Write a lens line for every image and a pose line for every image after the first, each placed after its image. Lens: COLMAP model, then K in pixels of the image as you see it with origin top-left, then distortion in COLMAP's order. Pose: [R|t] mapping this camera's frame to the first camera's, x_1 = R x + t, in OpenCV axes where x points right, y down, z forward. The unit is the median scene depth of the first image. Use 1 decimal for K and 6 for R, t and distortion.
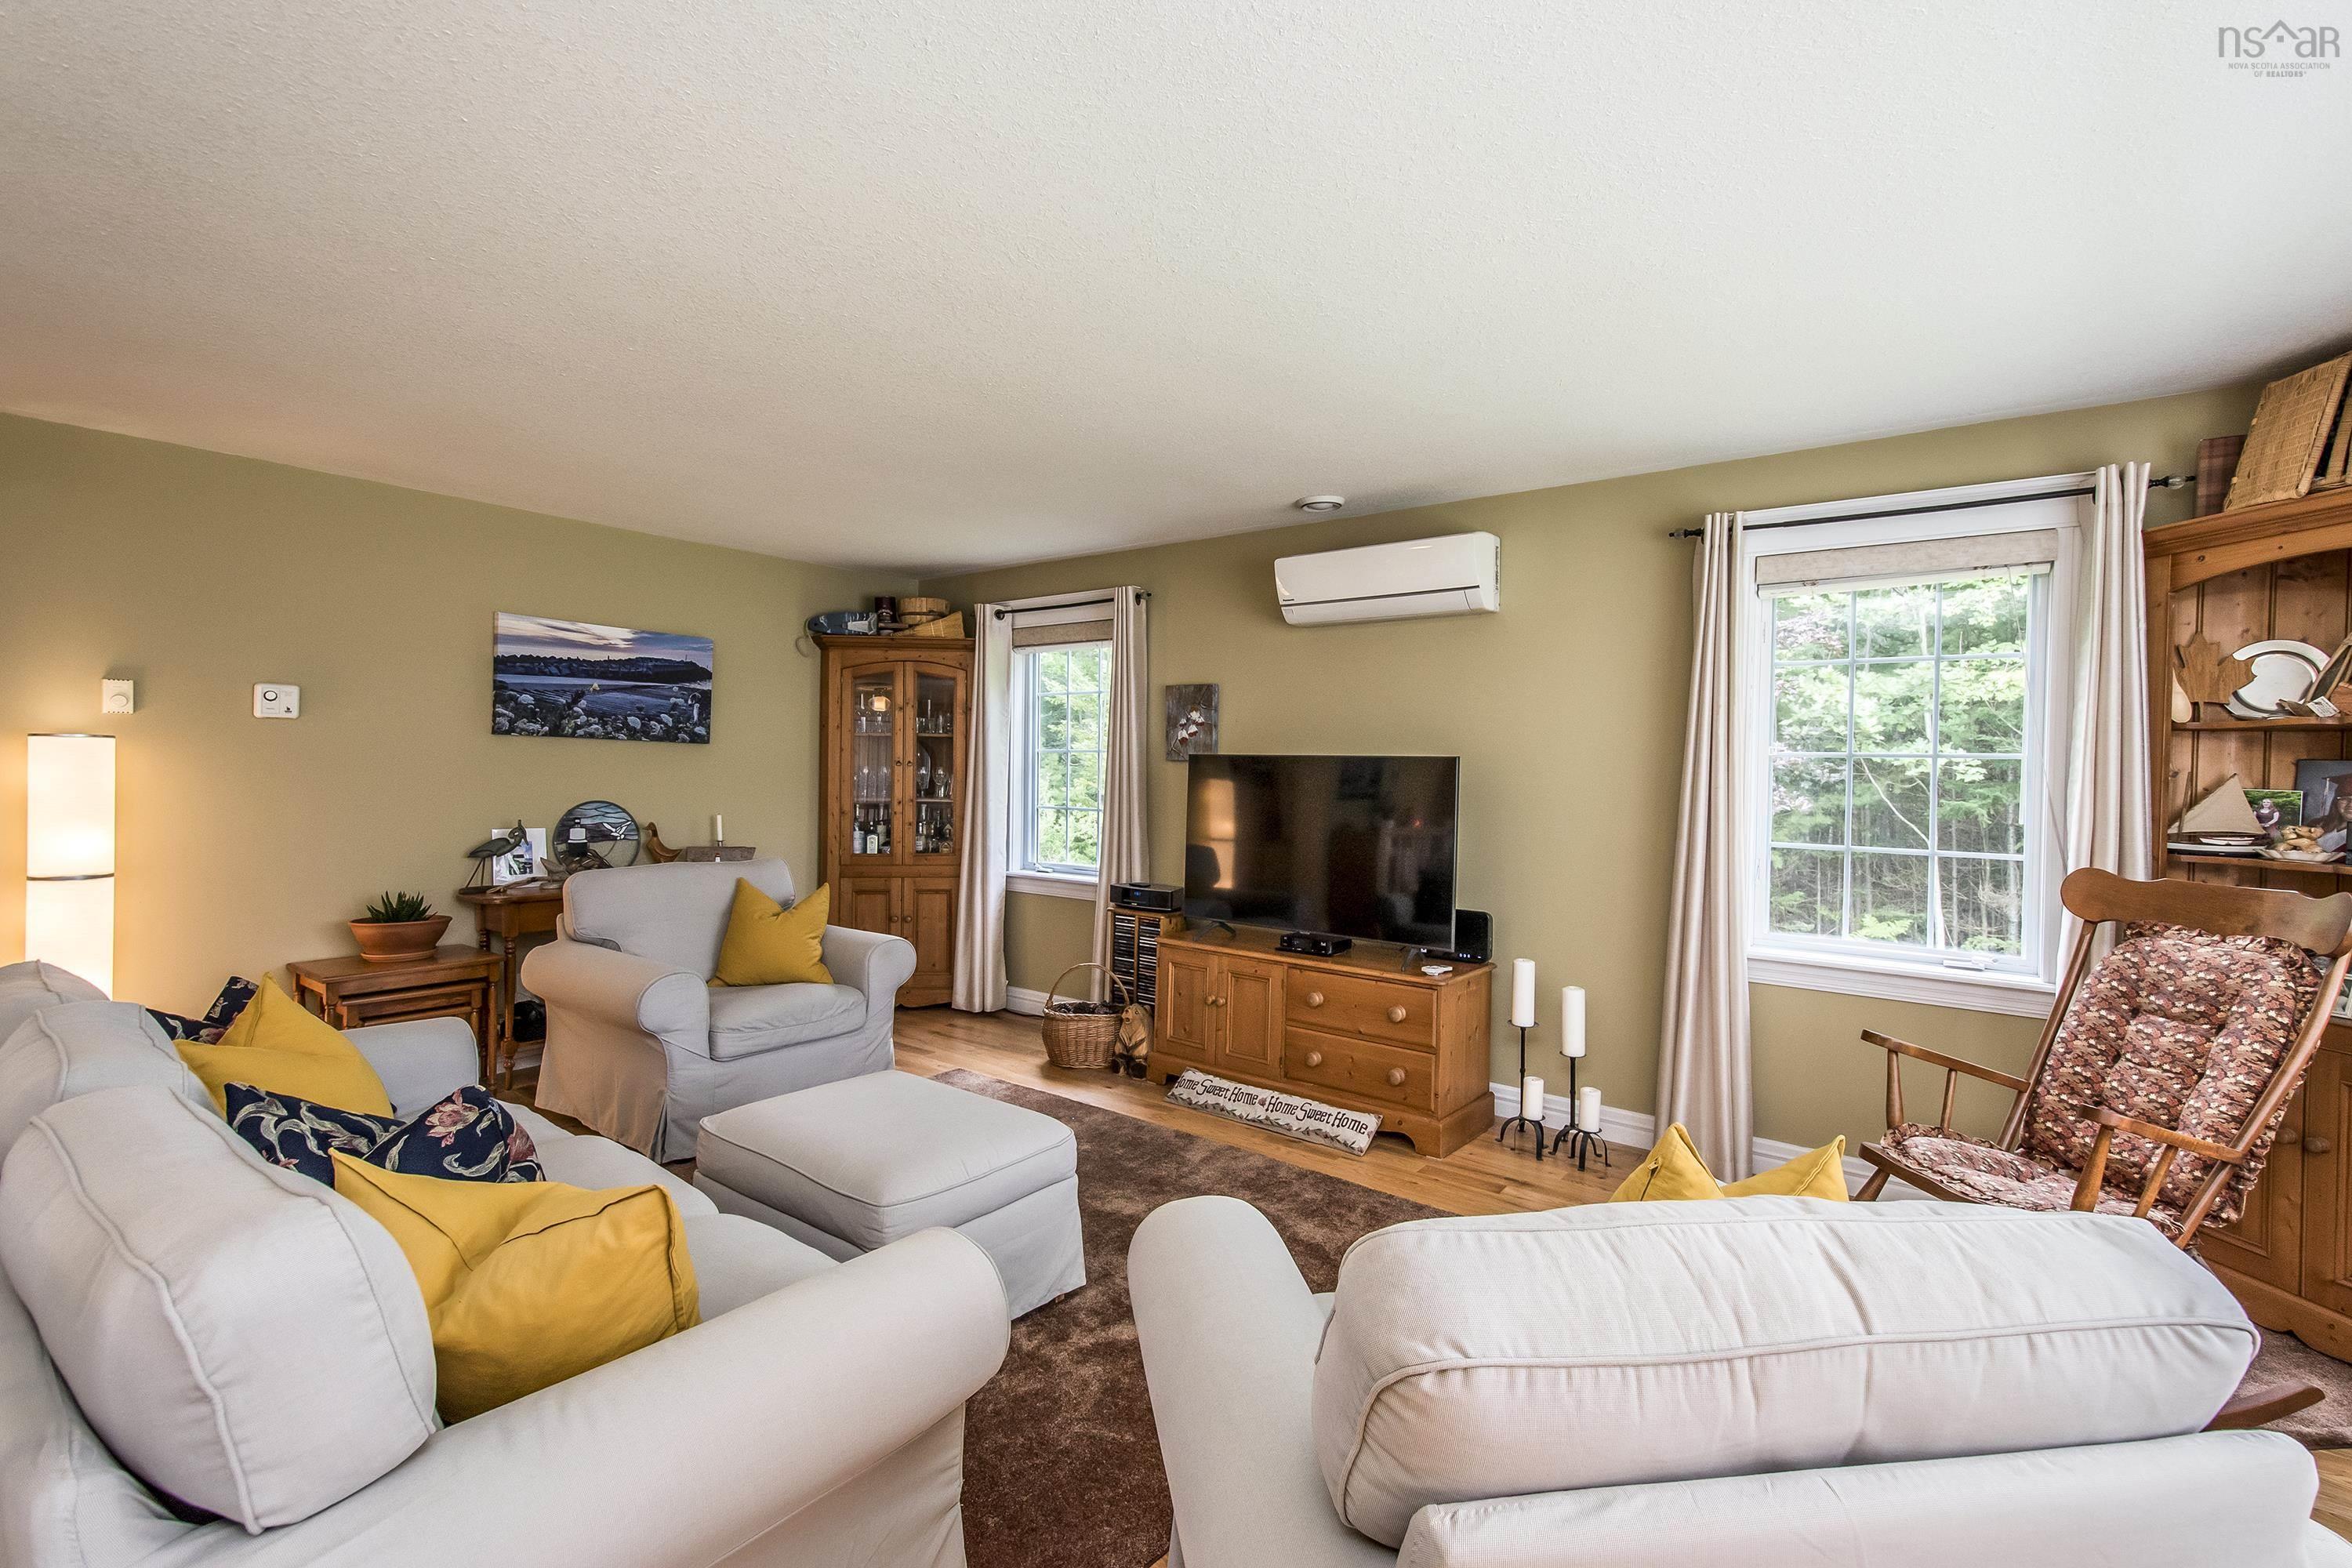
lens RADIAL K [[1039.0, 0, 1172.7], [0, 1039.0, 778.5], [0, 0, 1]] dist [0.011238, -0.003861]
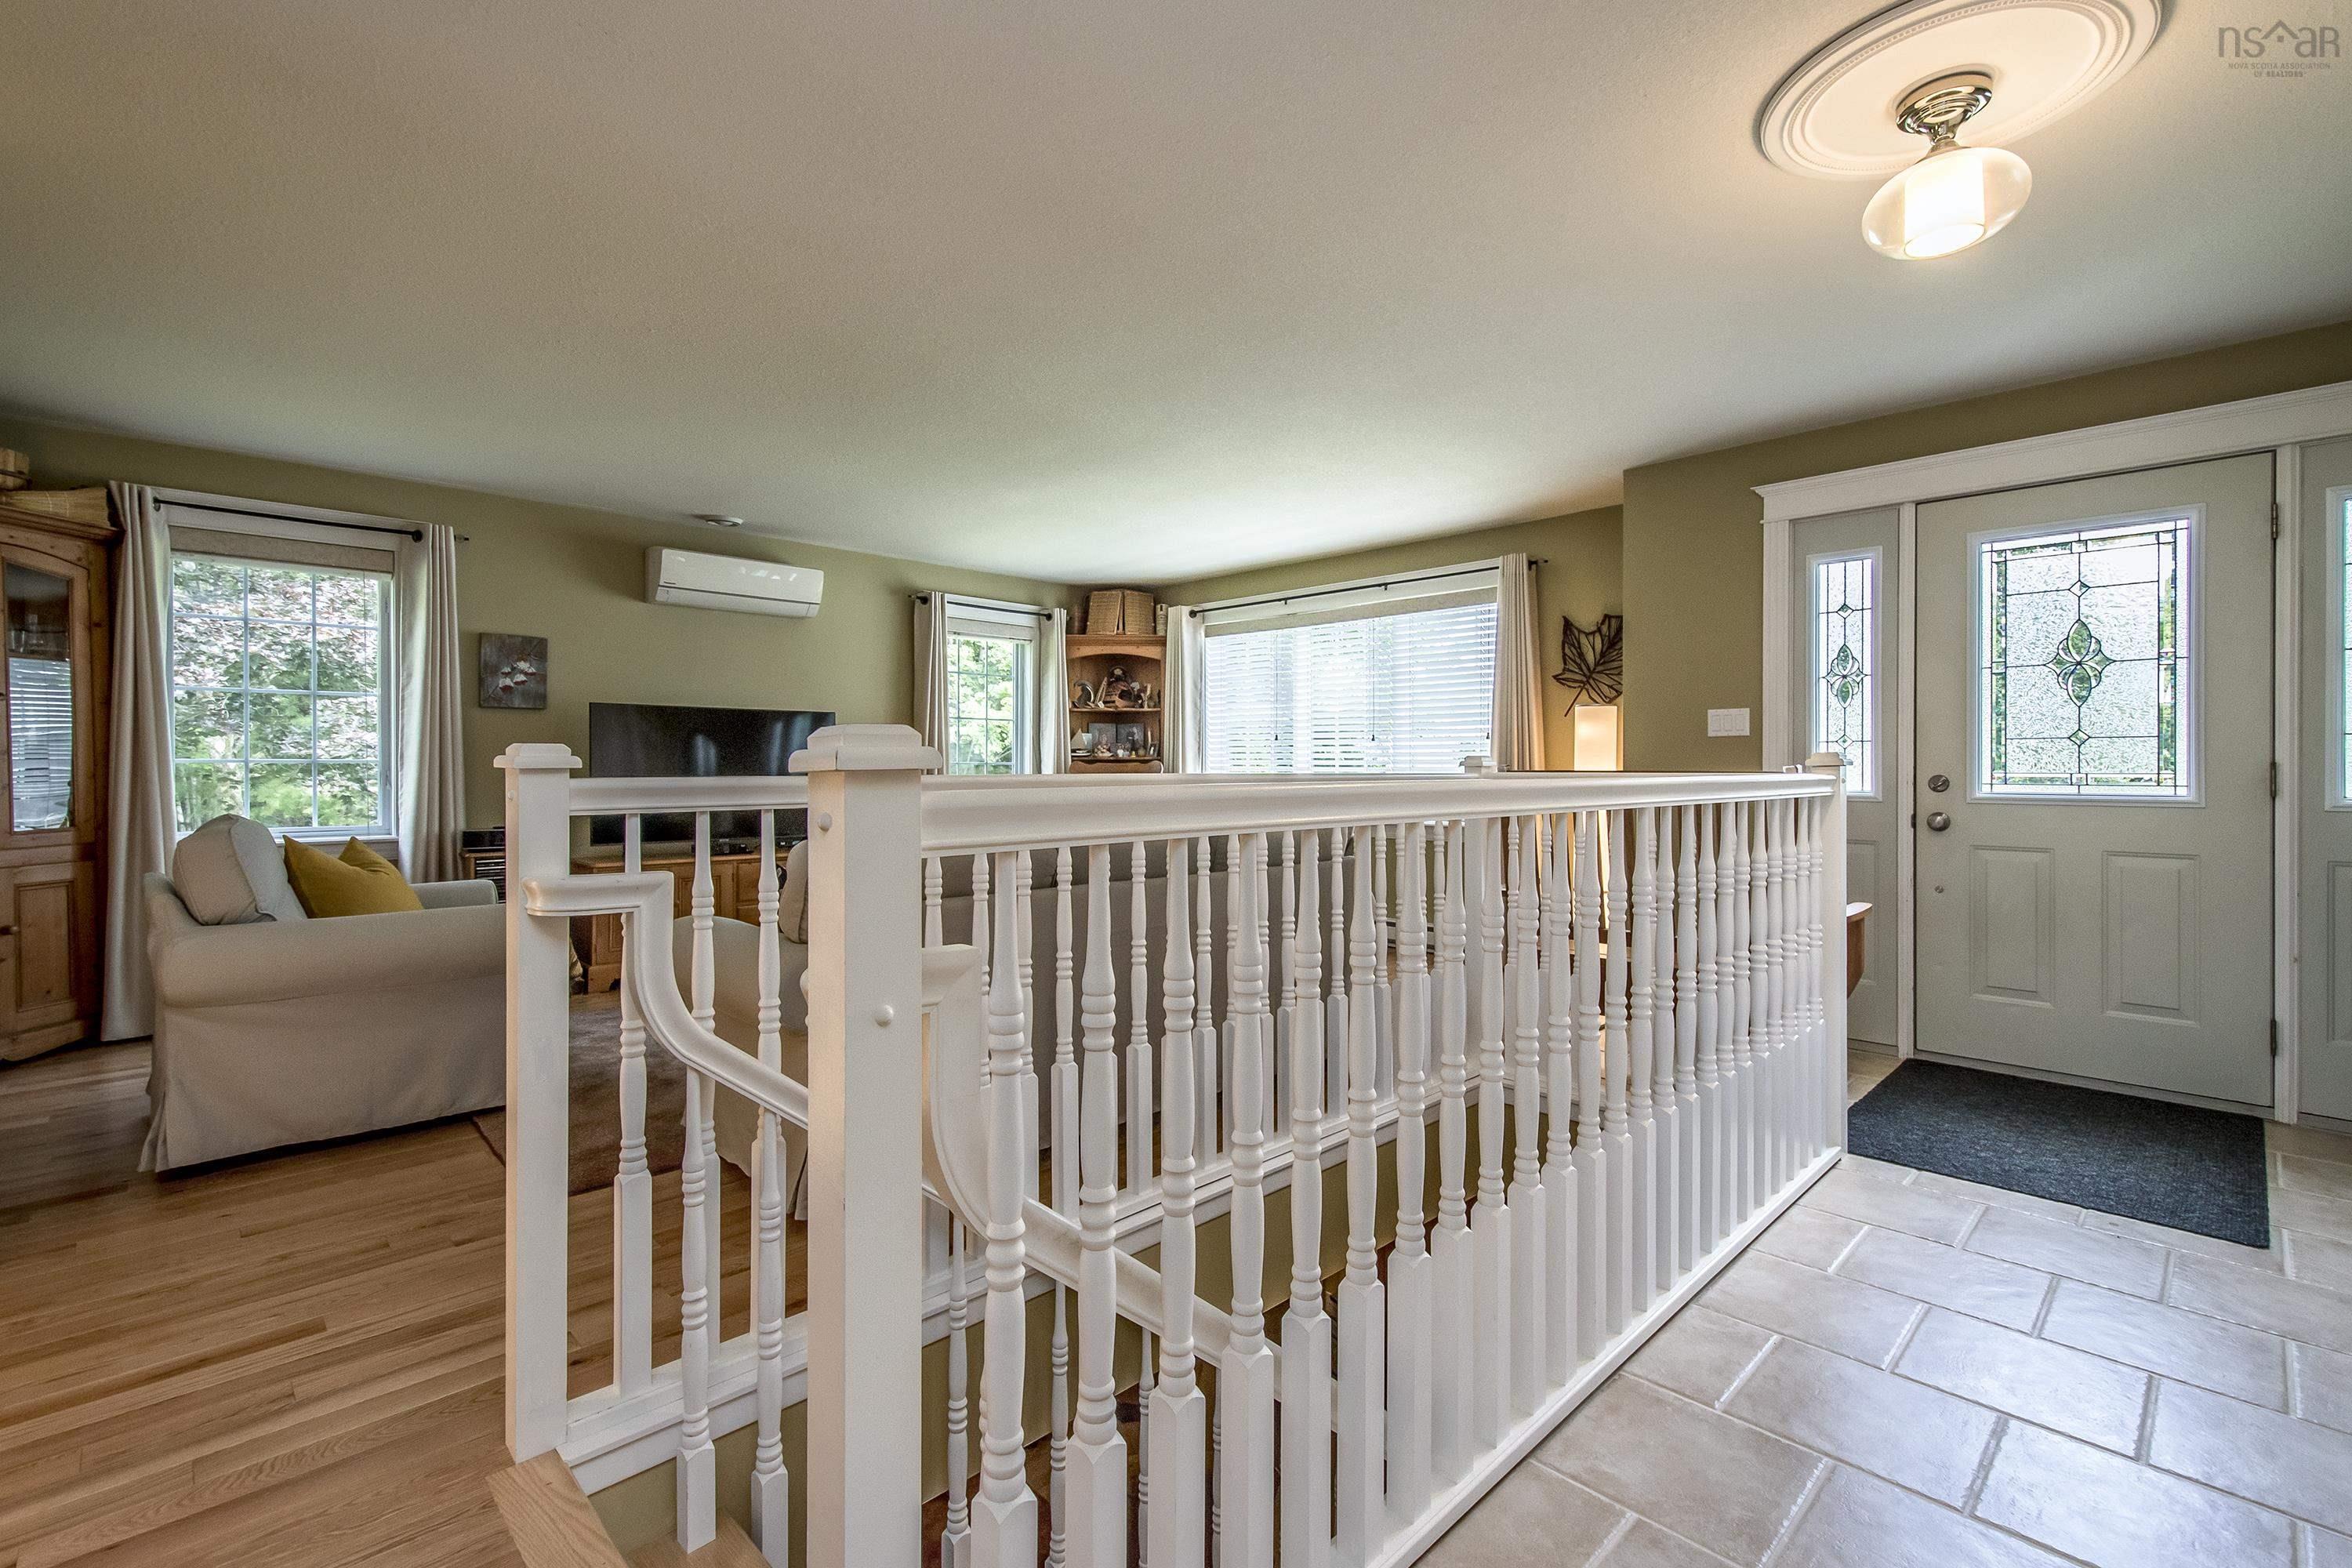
lens RADIAL K [[1039.0, 0, 1174.2], [0, 1039.0, 766.8], [0, 0, 1]] dist [0.011238, -0.003861]
pose [[0.161678, -0.018123, 0.986677, -0.978849], [0.009156, 0.999816, 0.016864, 0.032620], [-0.986801, 0.006308, 0.161815, 0.185401]]
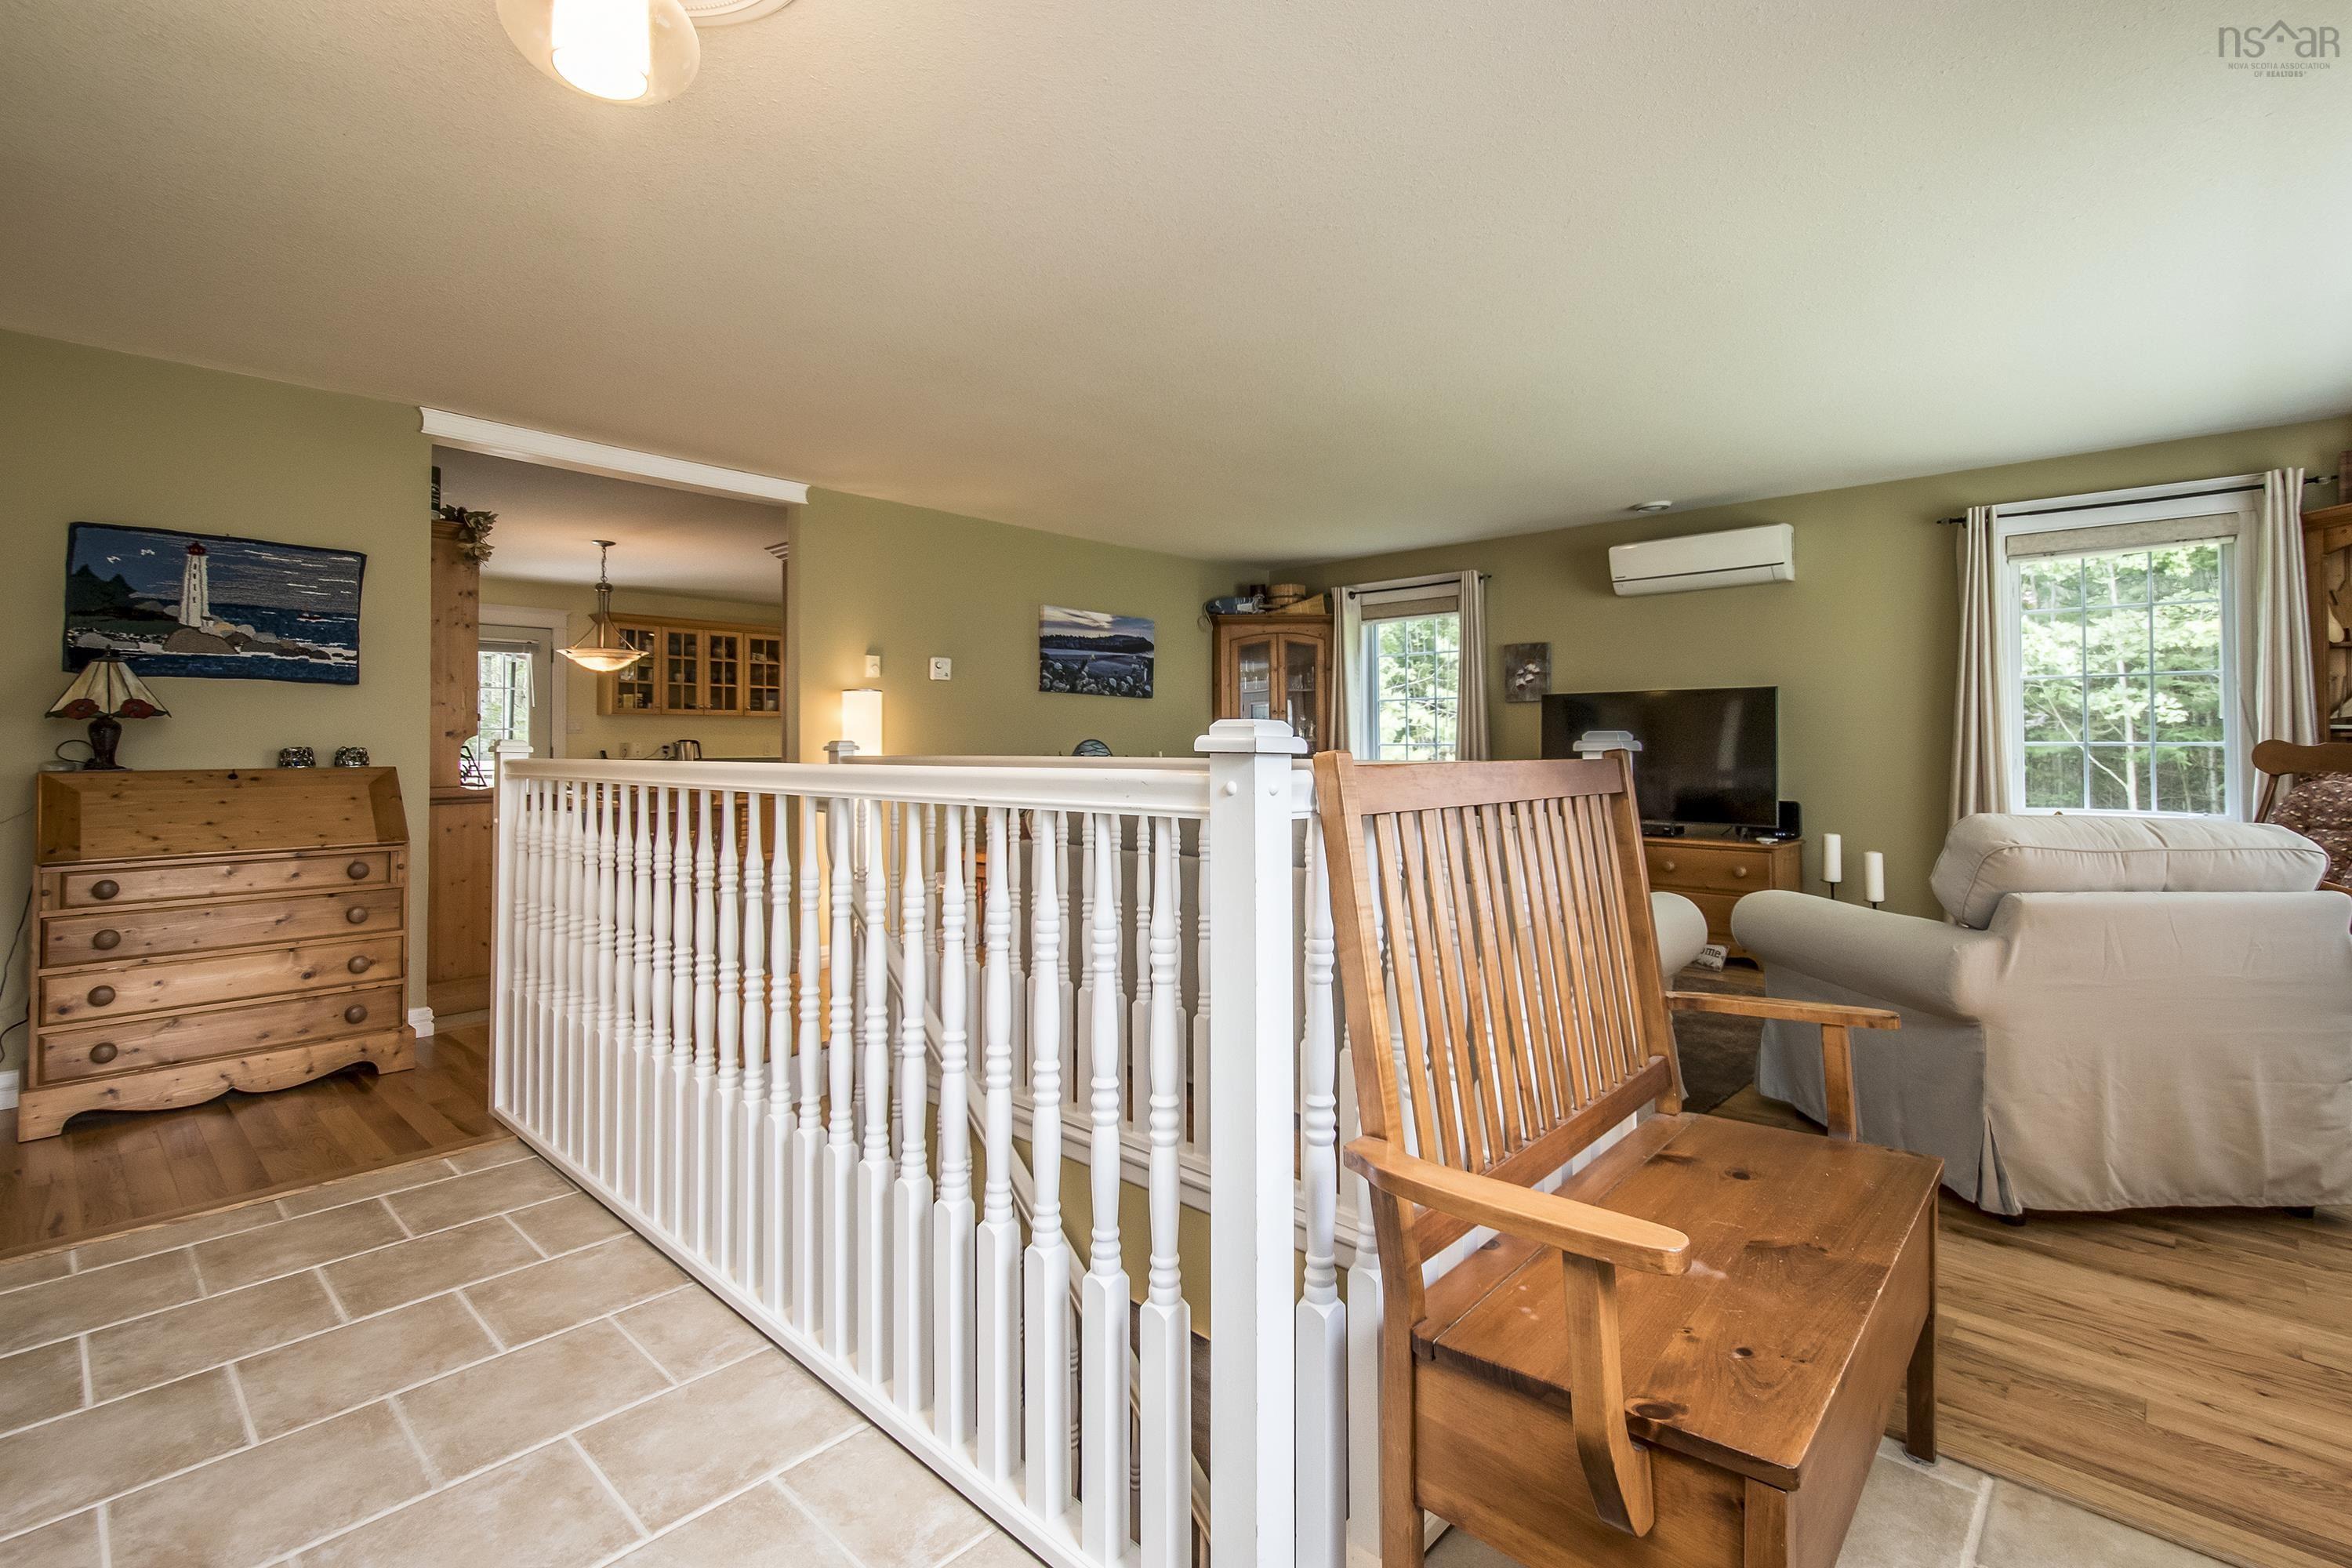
lens RADIAL K [[1039.0, 0, 1200.9], [0, 1039.0, 721.3], [0, 0, 1]] dist [0.011238, -0.003861]
pose [[0.995669, -0.020422, -0.090695, -0.292351], [0.017448, 0.999288, -0.033464, 0.046978], [0.091314, 0.031736, 0.995316, -0.359918]]
